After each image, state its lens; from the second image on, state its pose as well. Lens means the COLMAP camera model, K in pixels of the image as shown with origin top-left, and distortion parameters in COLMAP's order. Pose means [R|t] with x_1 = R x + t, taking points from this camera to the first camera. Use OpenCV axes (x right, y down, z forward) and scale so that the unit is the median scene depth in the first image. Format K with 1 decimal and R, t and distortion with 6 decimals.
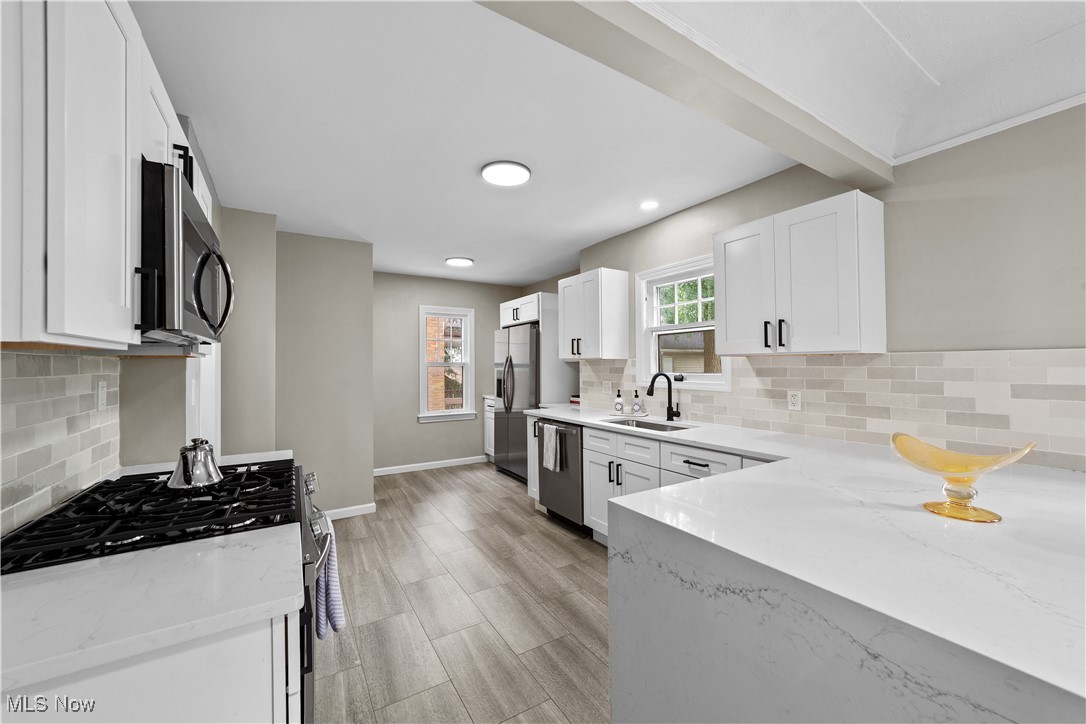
lens RADIAL K [[424.8, 0, 539.9], [0, 424.8, 360.2], [0, 0, 1]] dist [-0.014283, 0.006272]
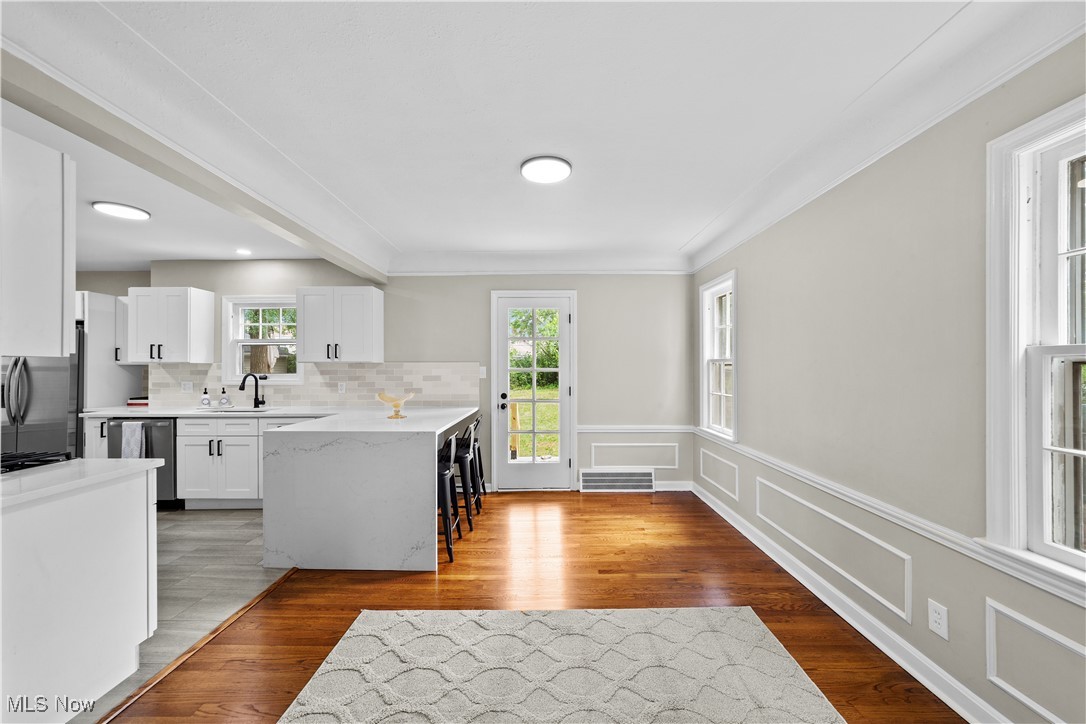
lens RADIAL K [[424.8, 0, 538.6], [0, 424.8, 362.0], [0, 0, 1]] dist [-0.014283, 0.006272]
pose [[0.537536, 0.017104, 0.843067, -0.366051], [-0.010523, 0.999852, -0.013575, 0.000279], [-0.843175, -0.001574, 0.537637, -0.527810]]
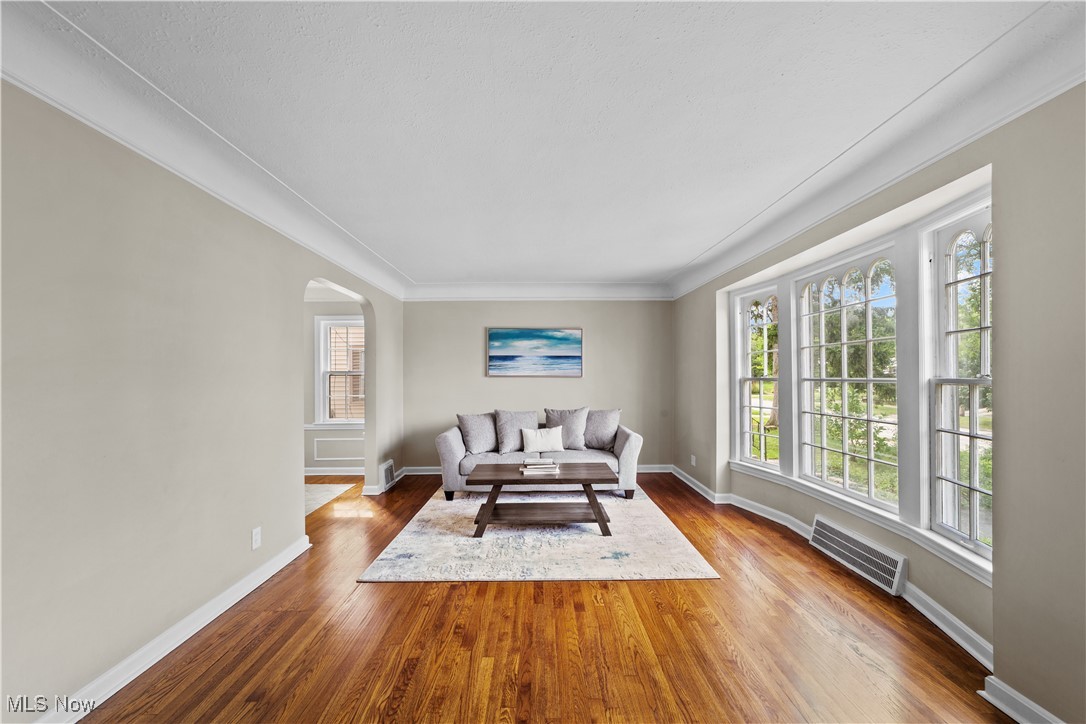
lens RADIAL K [[424.8, 0, 544.9], [0, 424.8, 378.9], [0, 0, 1]] dist [-0.014283, 0.006272]
pose [[0.863703, 0.008088, -0.503936, 0.818258], [0.007387, 0.999561, 0.028702, -0.025369], [0.503946, -0.028513, 0.863264, -1.080061]]
